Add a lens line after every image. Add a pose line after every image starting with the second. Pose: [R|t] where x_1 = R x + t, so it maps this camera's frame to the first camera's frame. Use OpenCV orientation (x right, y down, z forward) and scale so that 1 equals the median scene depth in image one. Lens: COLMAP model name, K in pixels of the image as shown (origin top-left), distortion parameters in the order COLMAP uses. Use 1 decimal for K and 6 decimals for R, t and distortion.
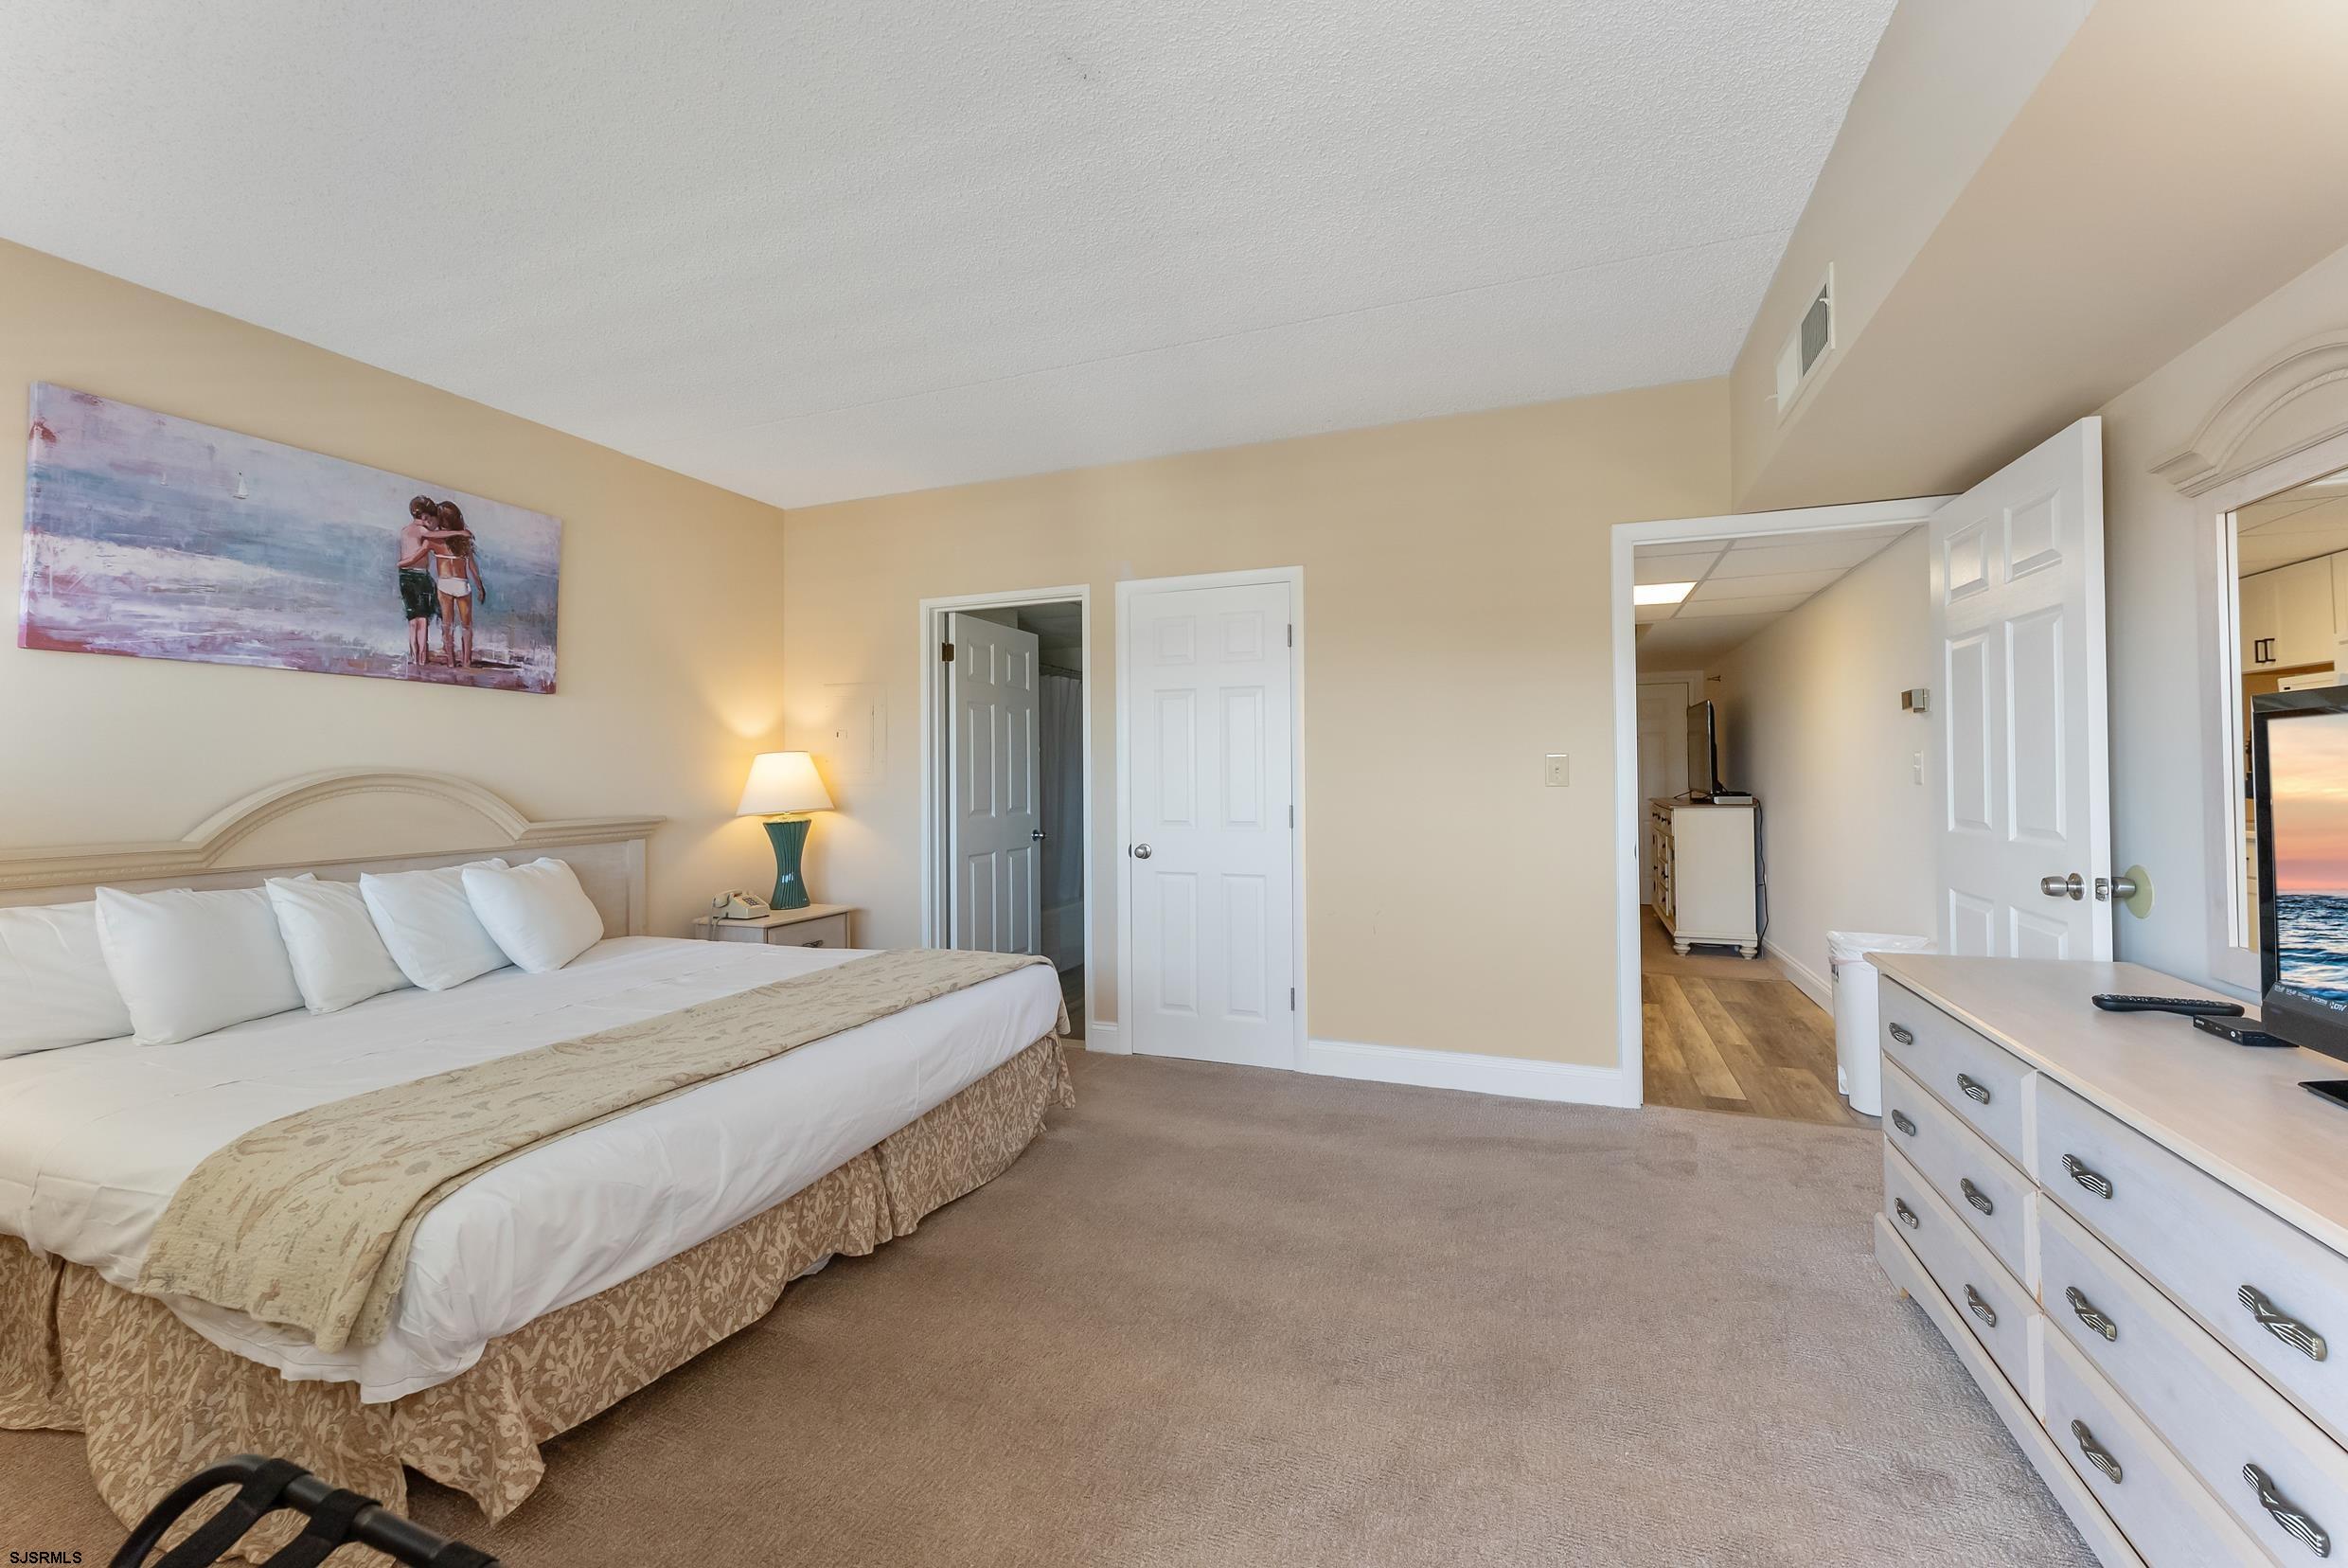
lens RADIAL K [[944.3, 0, 1152.2], [0, 944.3, 763.1], [0, 0, 1]] dist [0.000275, -0.000126]
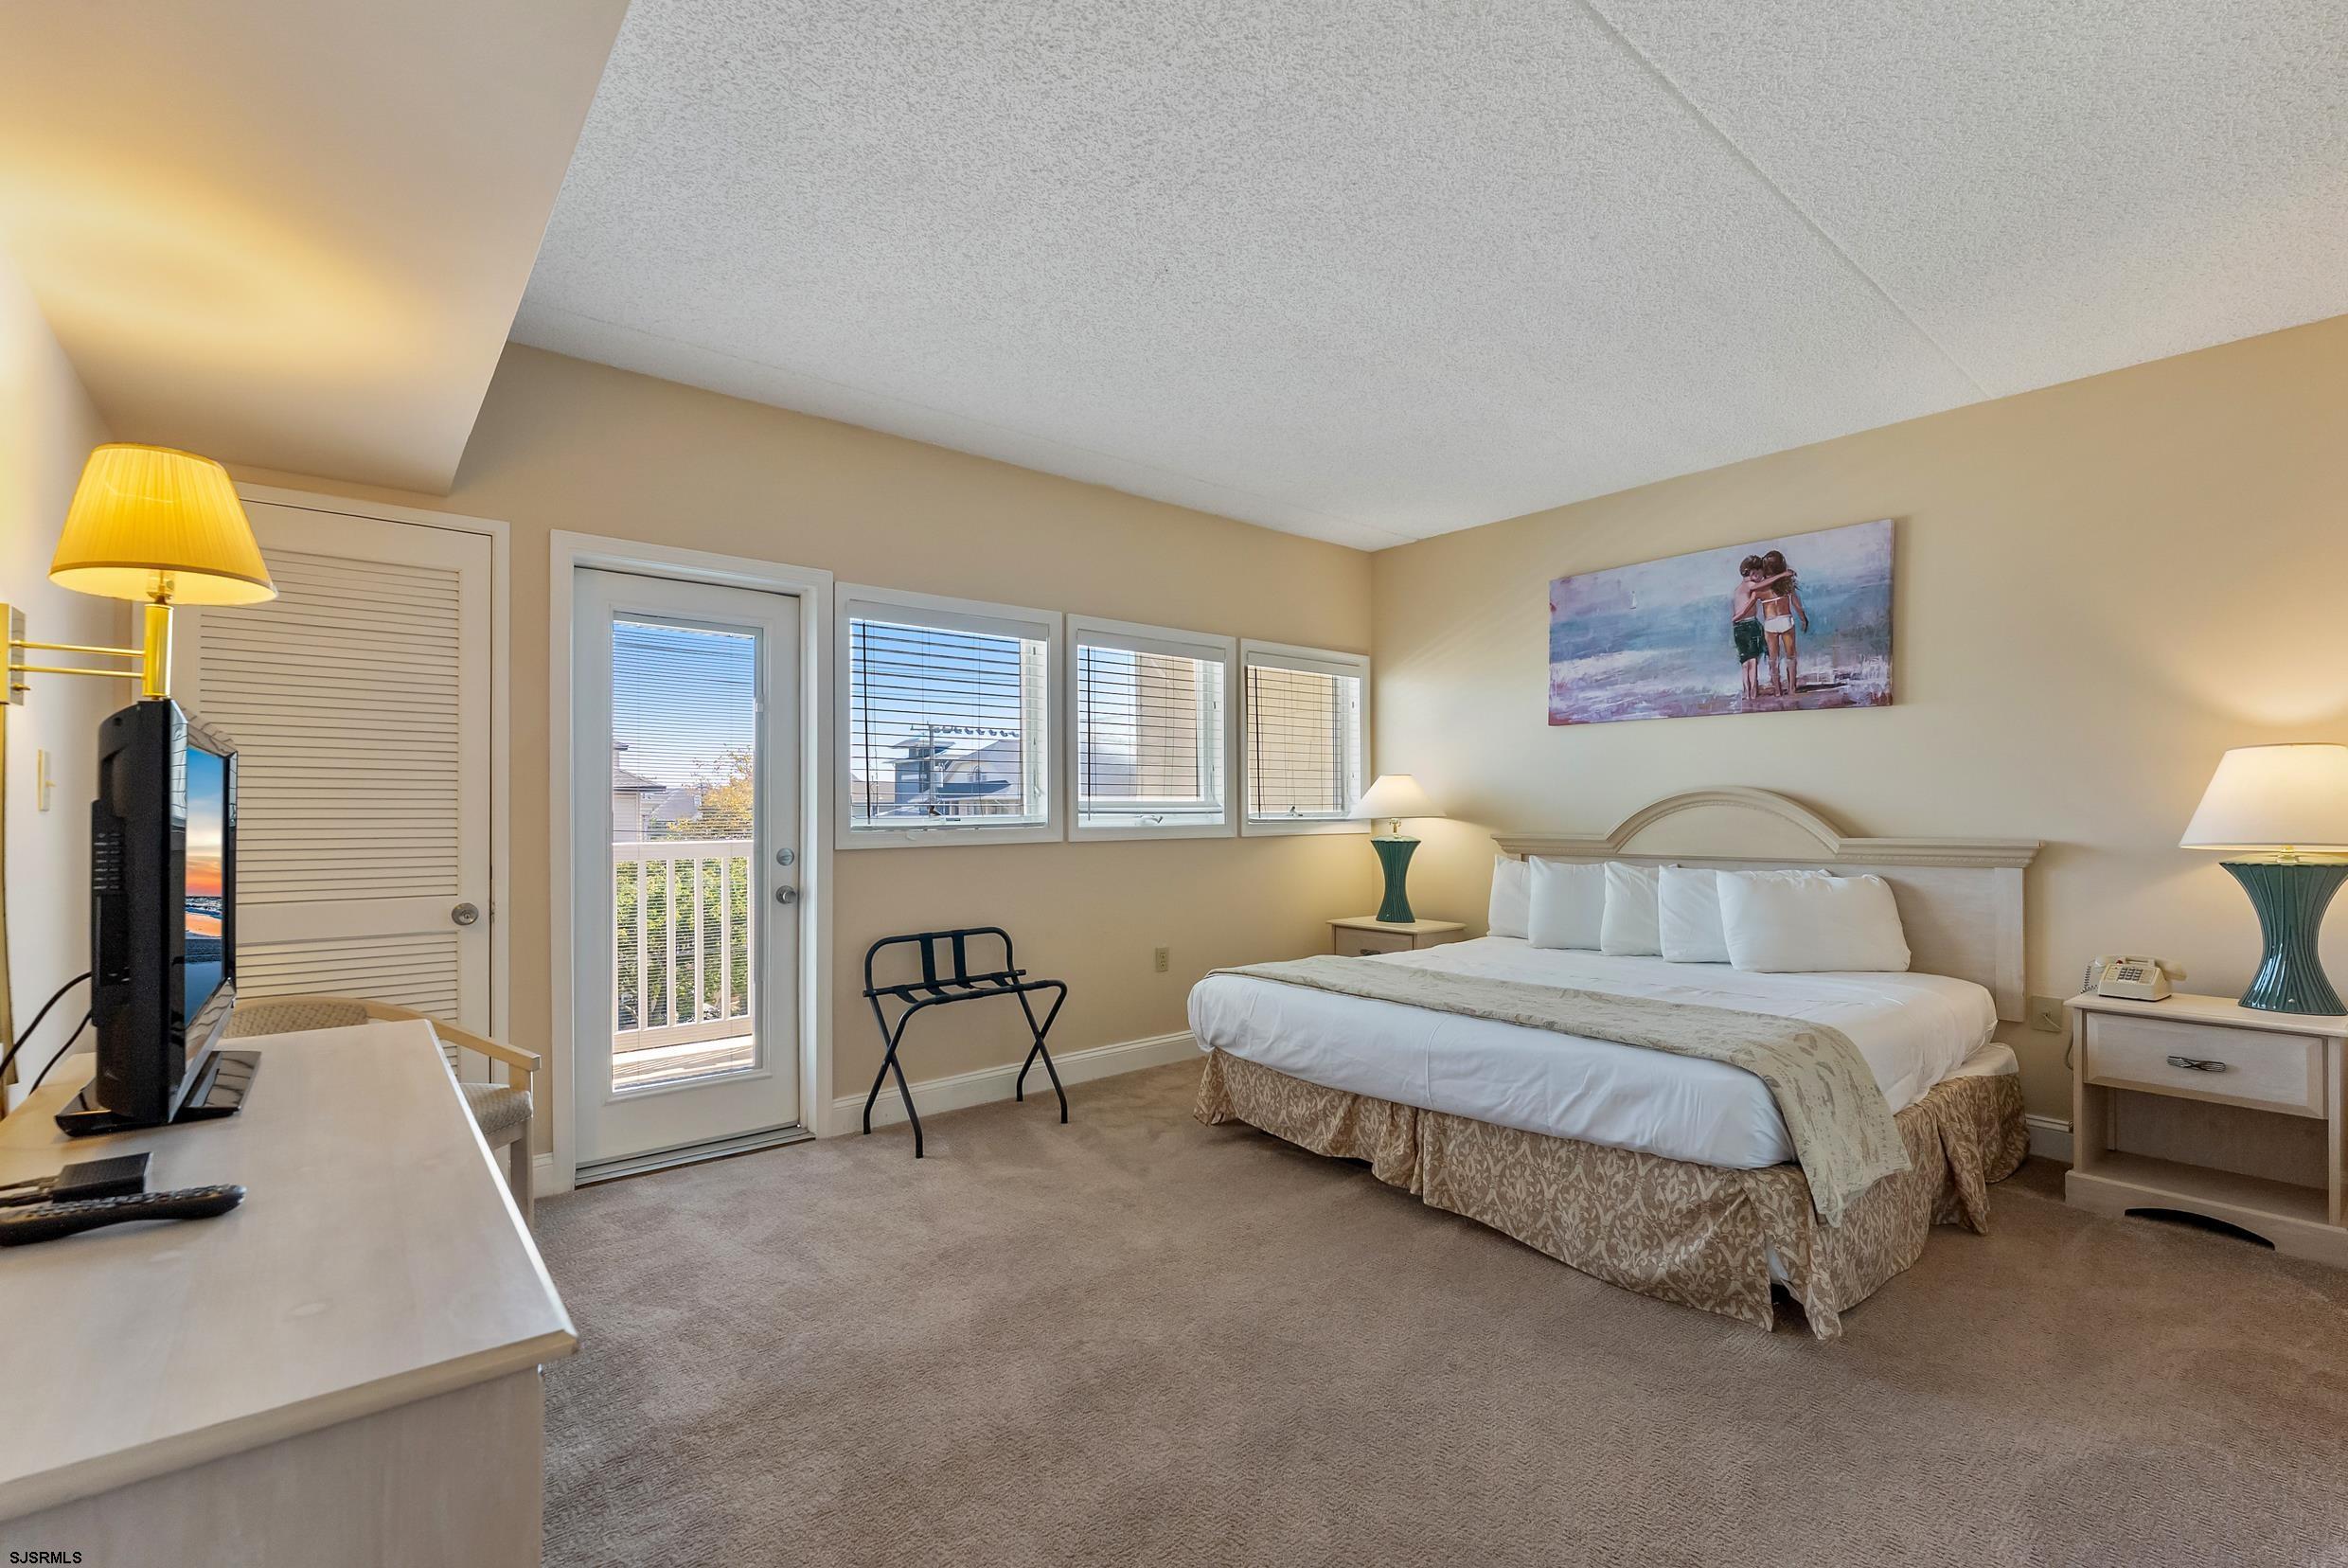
lens RADIAL K [[989.4, 0, 1177.7], [0, 989.4, 805.4], [0, 0, 1]] dist [0.003439, -0.000401]
pose [[-0.454301, 0.007281, -0.890818, 0.719533], [0.020408, 0.999789, -0.002235, 0.019050], [0.890614, -0.019195, -0.454354, 1.005816]]
